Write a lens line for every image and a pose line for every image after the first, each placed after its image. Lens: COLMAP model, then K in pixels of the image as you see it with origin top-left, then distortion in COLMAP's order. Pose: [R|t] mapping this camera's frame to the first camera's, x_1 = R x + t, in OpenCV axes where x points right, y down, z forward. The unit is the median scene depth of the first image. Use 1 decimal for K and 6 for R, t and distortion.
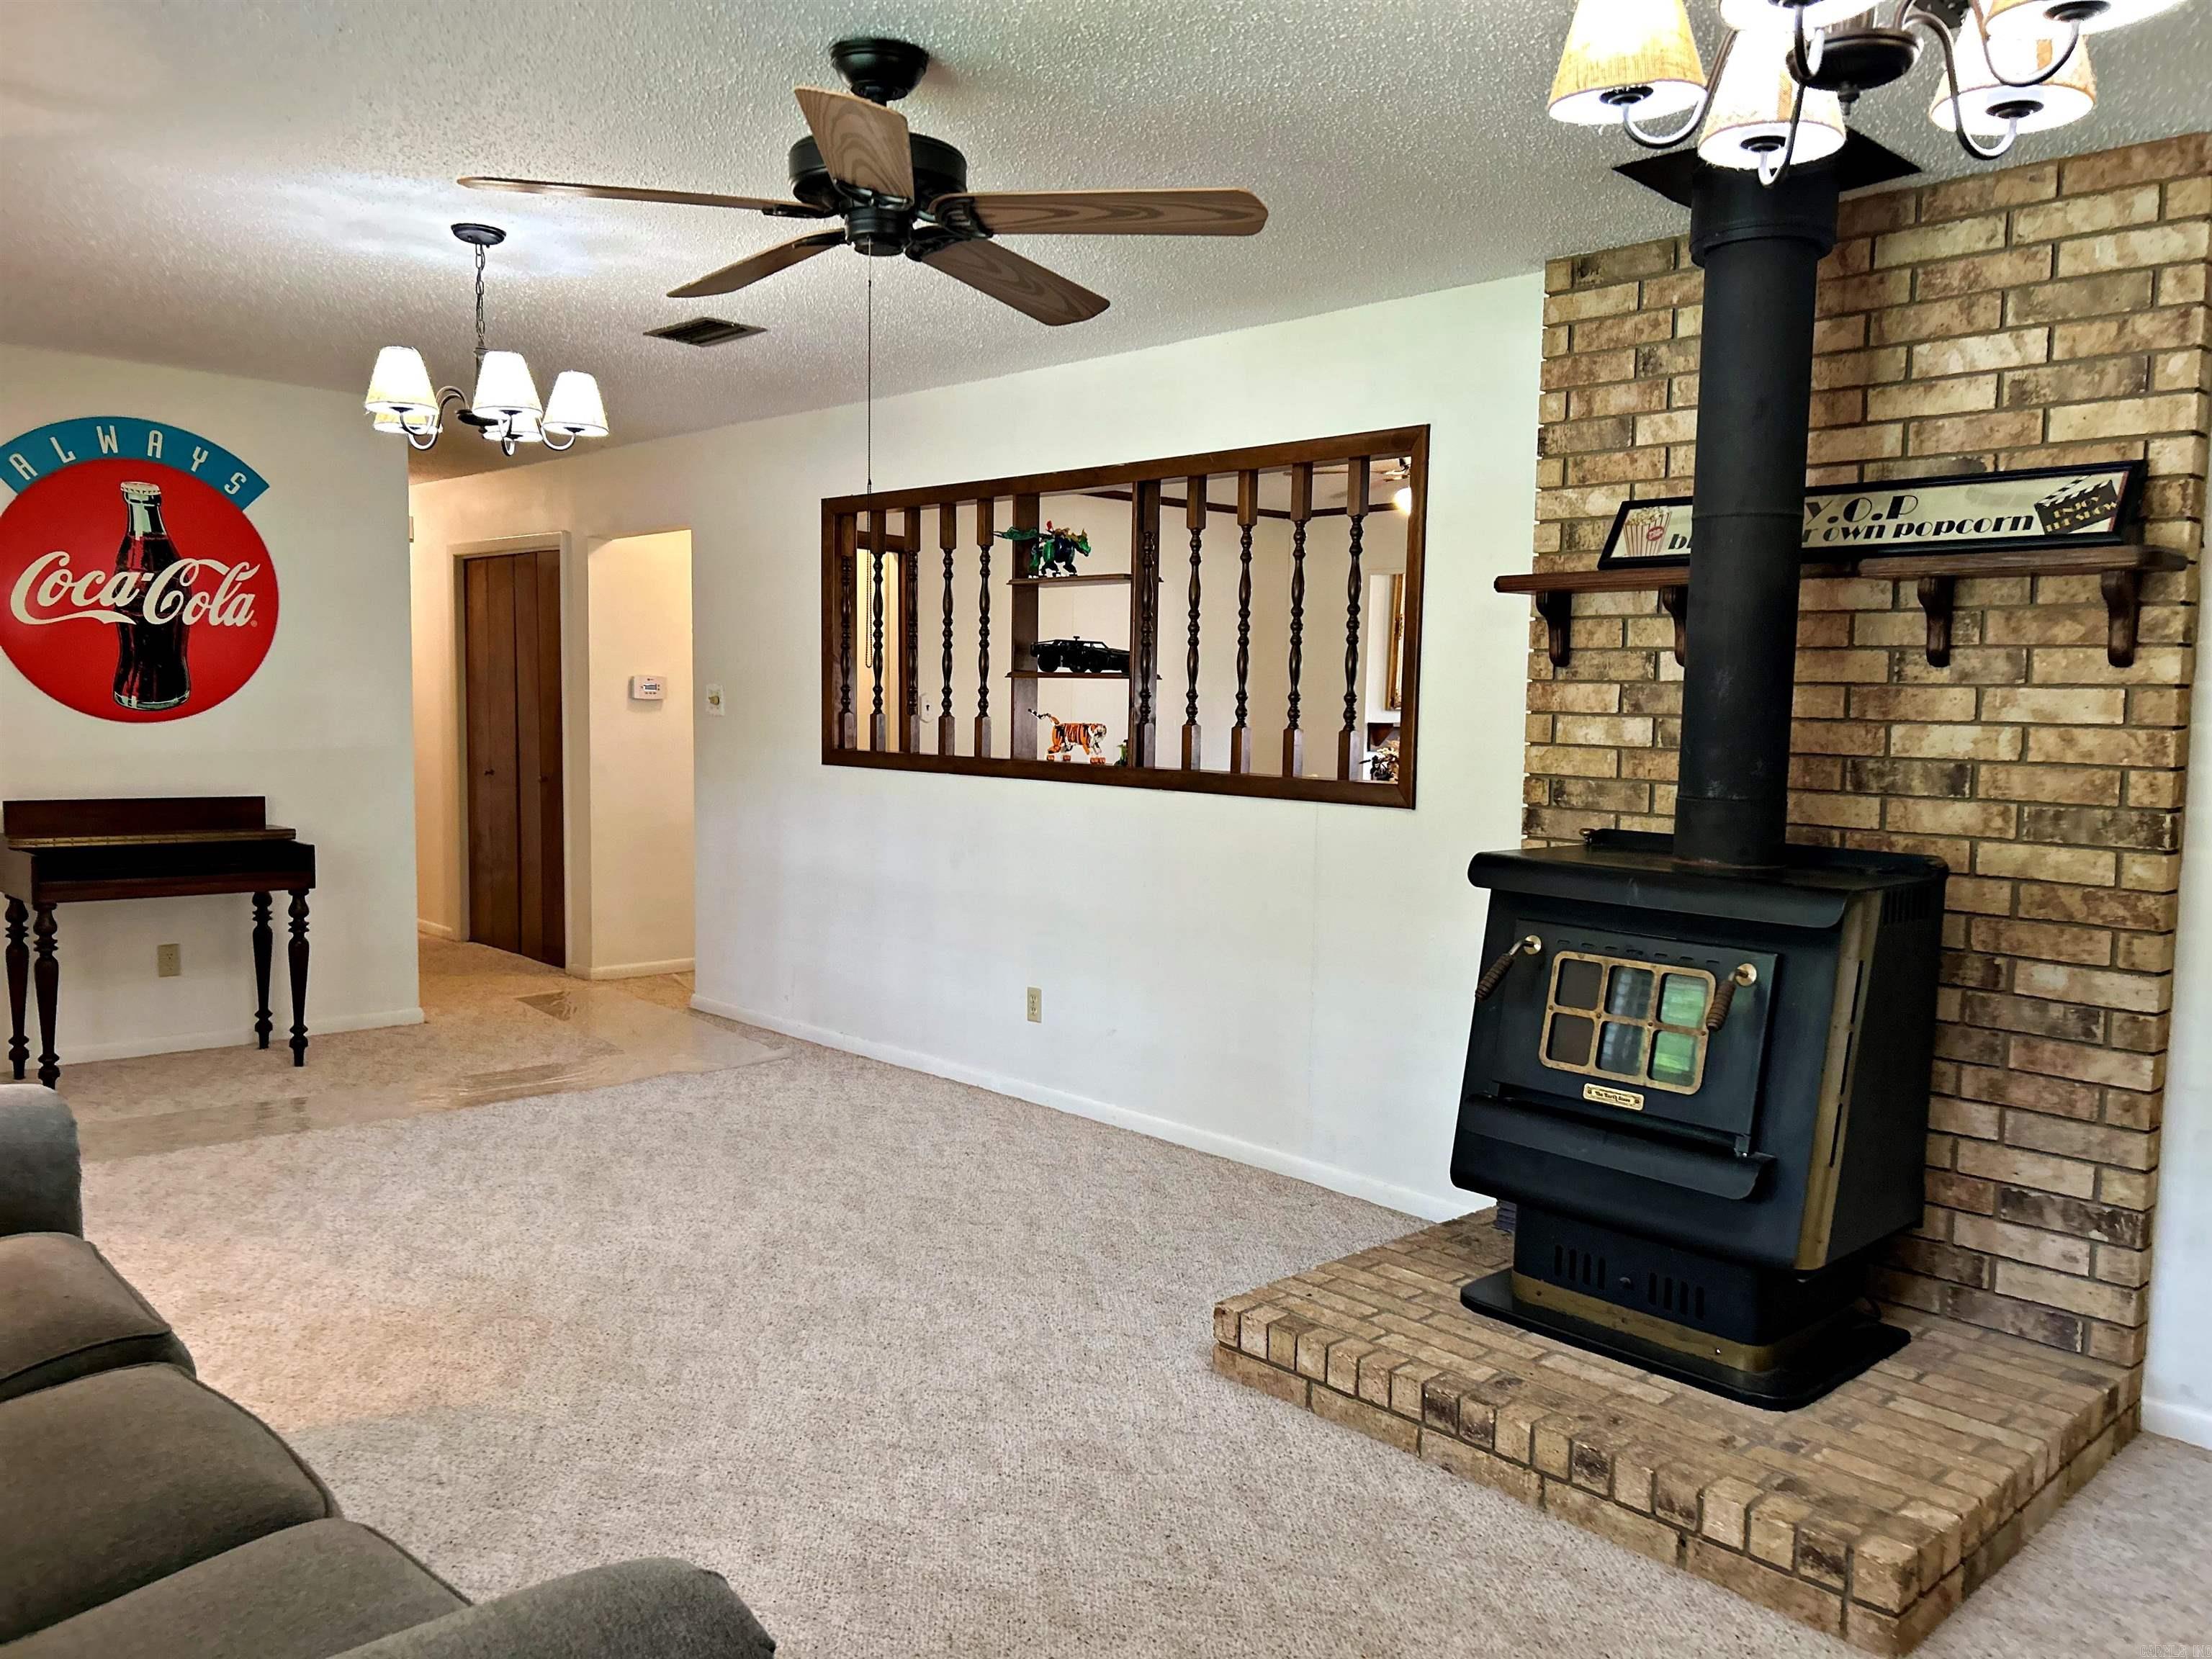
lens RADIAL K [[1669.9, 0, 1102.0], [0, 1669.9, 817.3], [0, 0, 1]] dist [0.067908, -0.062181]
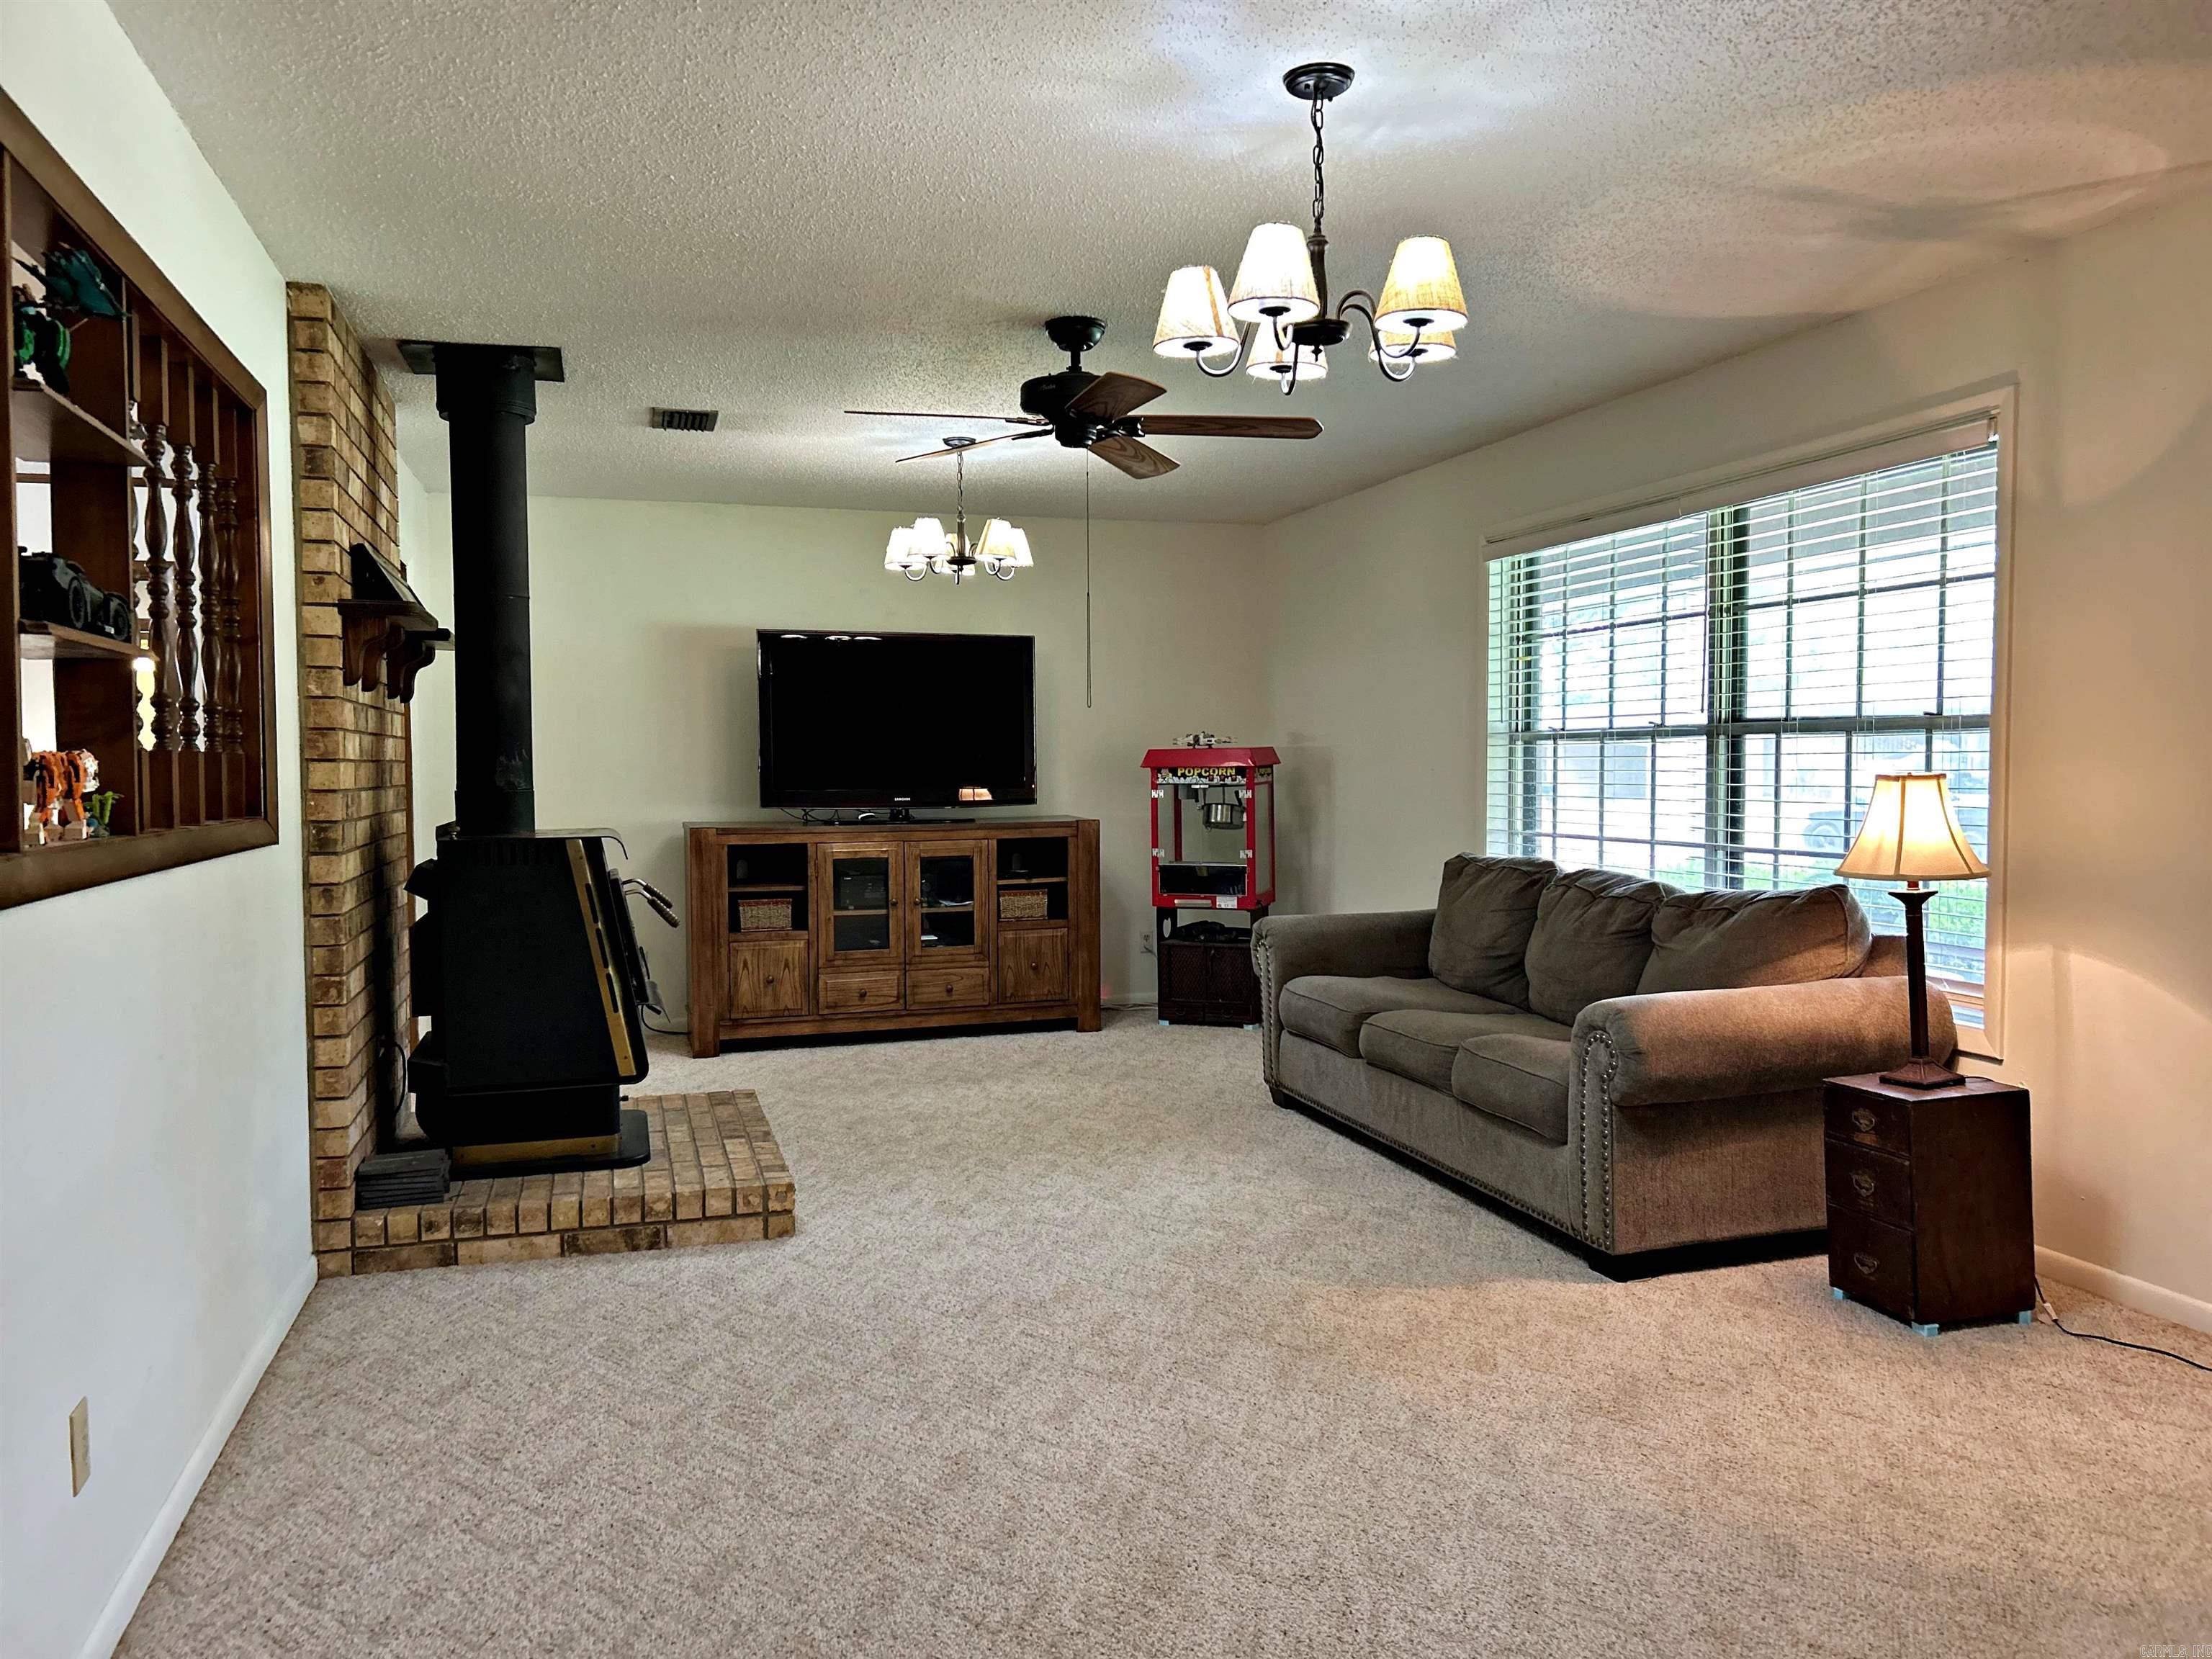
lens RADIAL K [[1669.9, 0, 1112.8], [0, 1669.9, 832.4], [0, 0, 1]] dist [0.067908, -0.062181]
pose [[-0.895065, -0.030637, 0.444881, -0.612087], [0.024116, 0.992852, 0.116894, -0.108589], [-0.445282, 0.115356, -0.887928, 1.695052]]
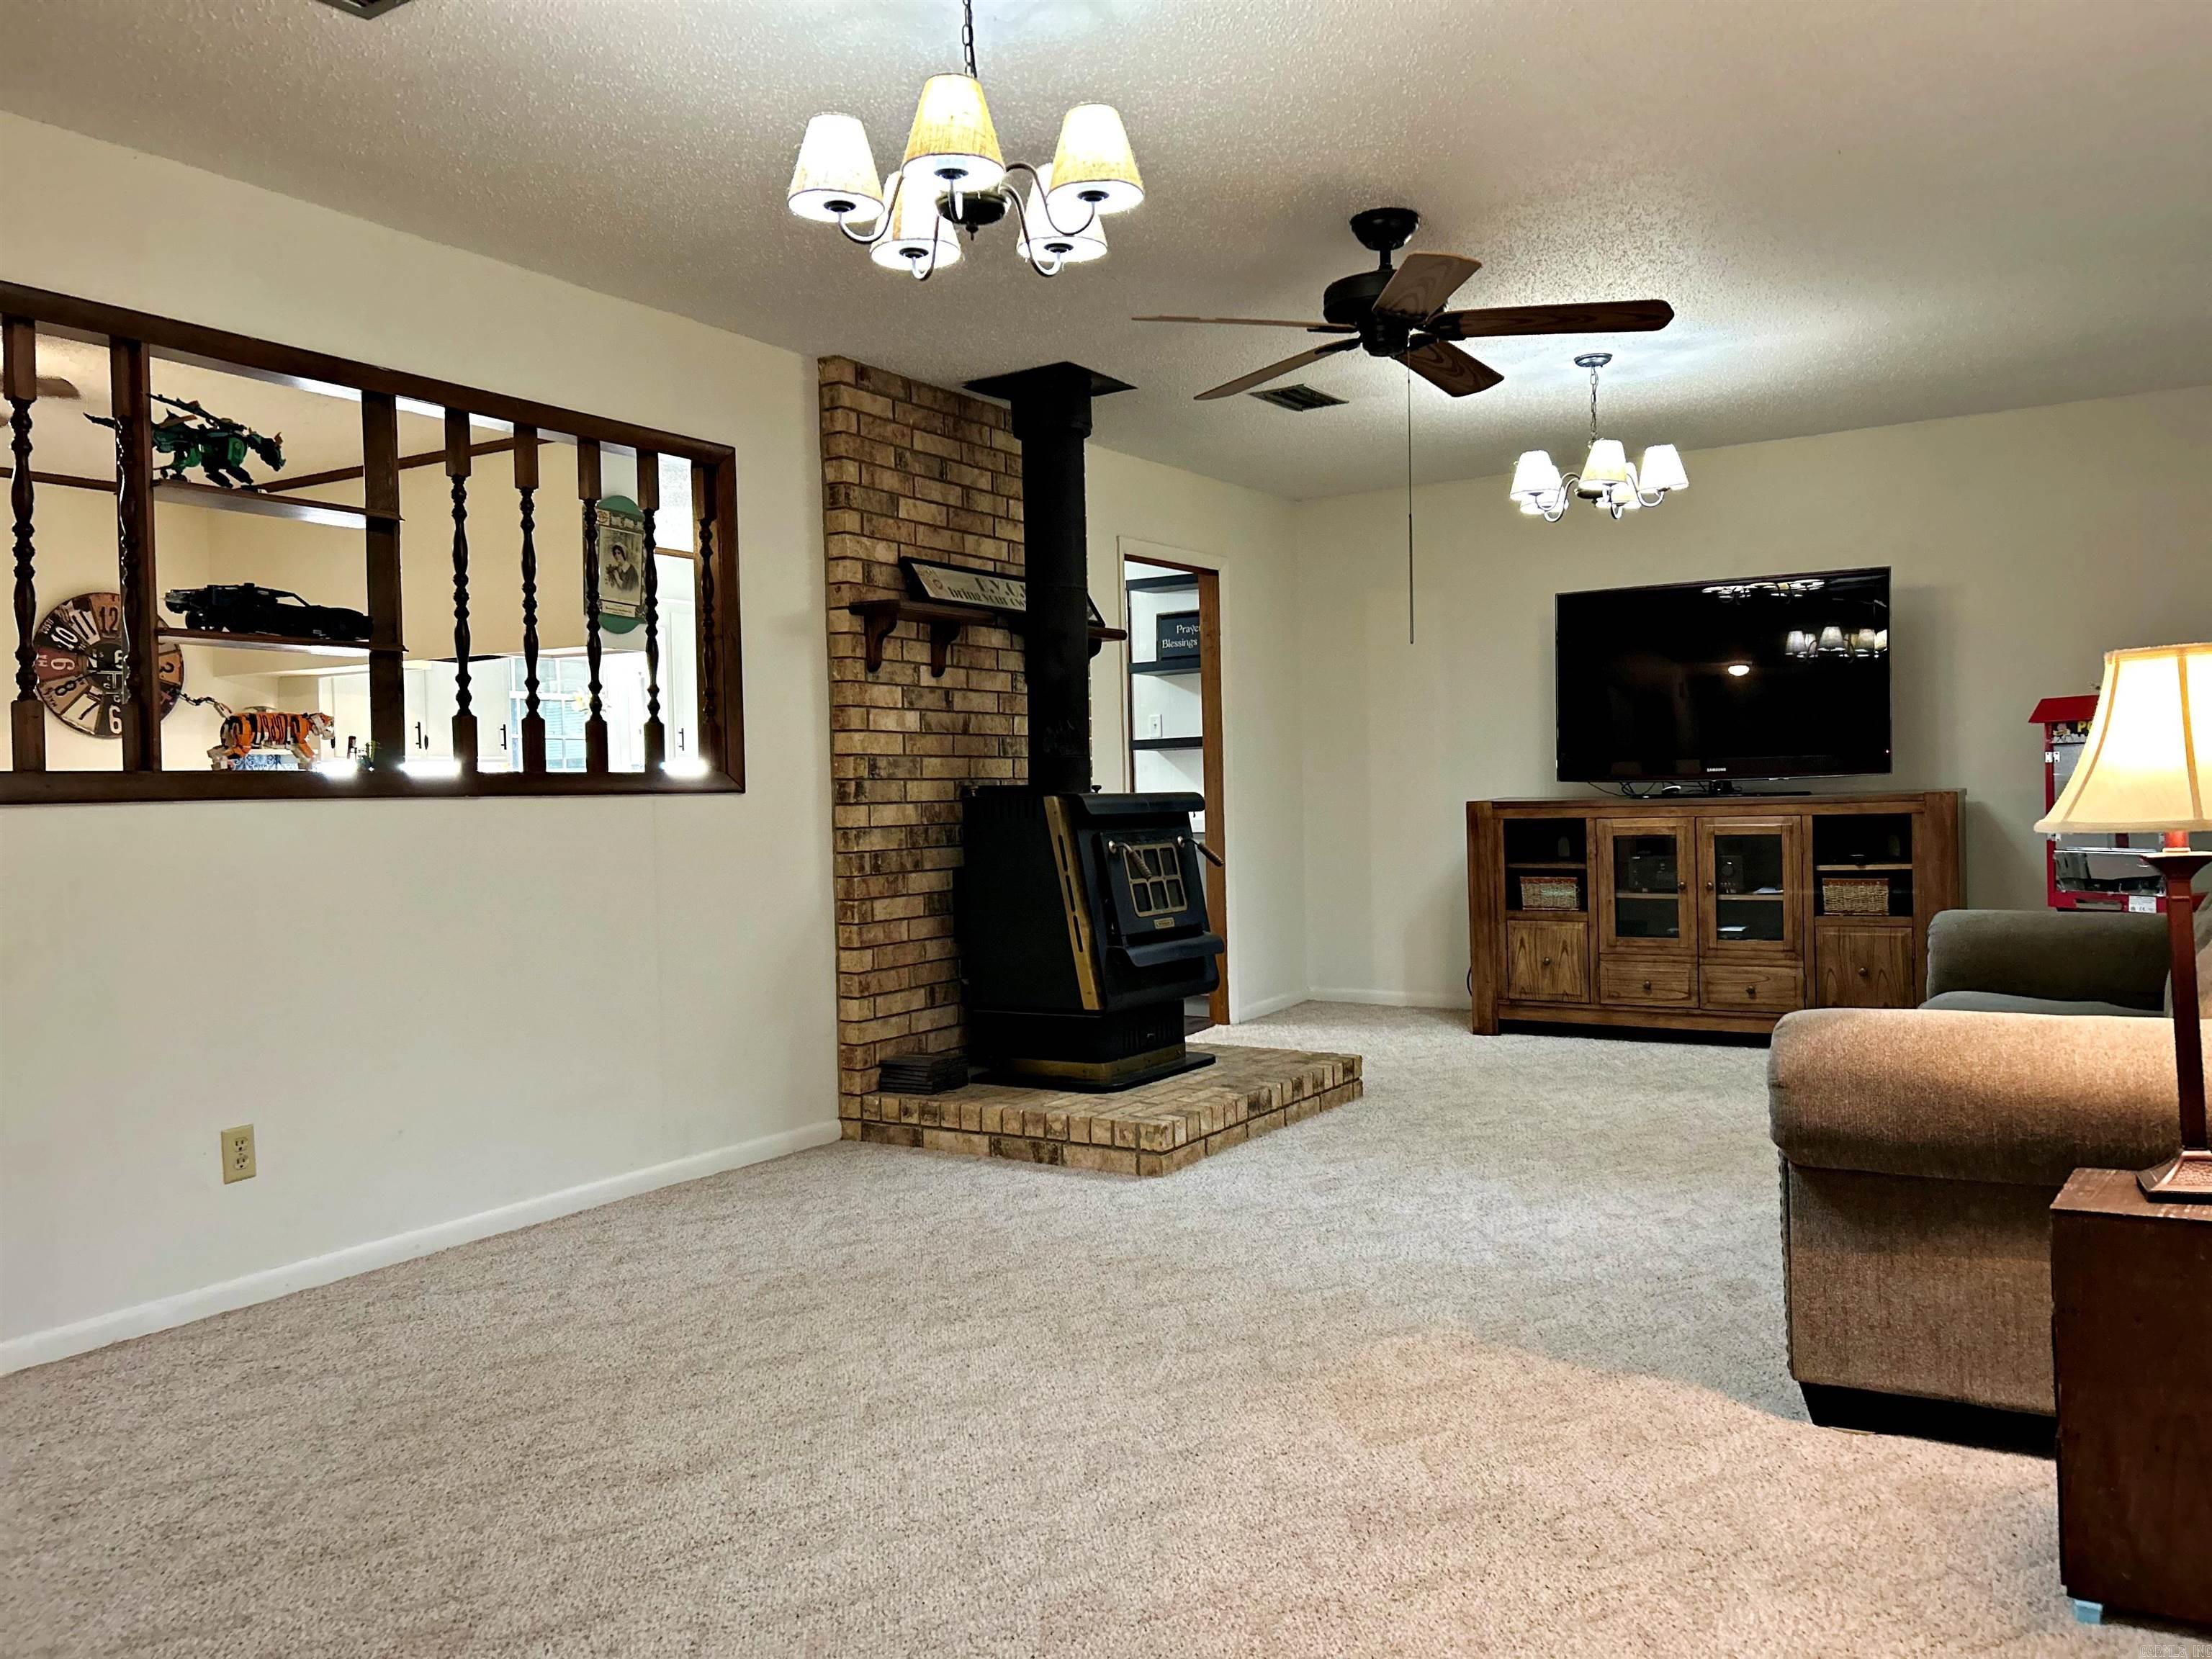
lens RADIAL K [[1669.9, 0, 1112.8], [0, 1669.9, 831.4], [0, 0, 1]] dist [0.067908, -0.062181]
pose [[-0.251478, -0.034732, 0.967240, -1.022365], [0.089835, 0.994204, 0.059057, -0.025155], [-0.963685, 0.101744, -0.246900, 1.128905]]
